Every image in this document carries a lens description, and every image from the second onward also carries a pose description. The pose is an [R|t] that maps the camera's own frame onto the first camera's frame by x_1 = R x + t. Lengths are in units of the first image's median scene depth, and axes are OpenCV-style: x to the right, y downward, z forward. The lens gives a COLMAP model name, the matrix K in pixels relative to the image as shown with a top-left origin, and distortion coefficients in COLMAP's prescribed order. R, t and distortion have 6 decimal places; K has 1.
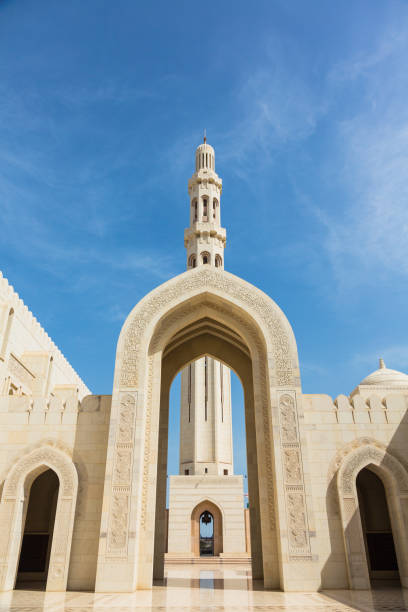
lens RADIAL K [[461.9, 0, 208.4], [0, 461.9, 305.3], [0, 0, 1]] dist [0.004572, 0.004402]
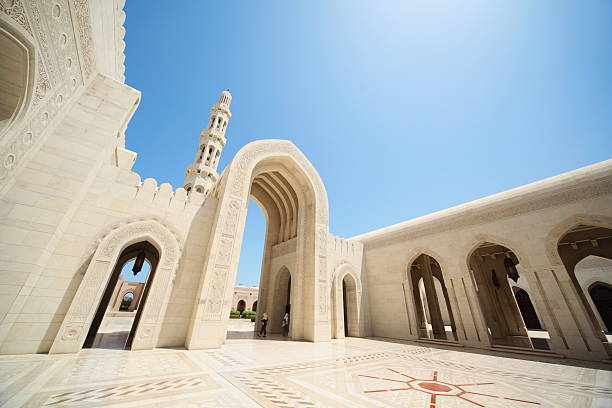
lens RADIAL K [[211.3, 0, 303.5], [0, 211.3, 206.5], [0, 0, 1]] dist [-0.003208, -0.000104]
pose [[0.798918, 0.295930, 0.523598, -0.335738], [-0.311429, 0.948323, -0.060793, 0.186785], [-0.514530, -0.114495, 0.849794, 0.373577]]
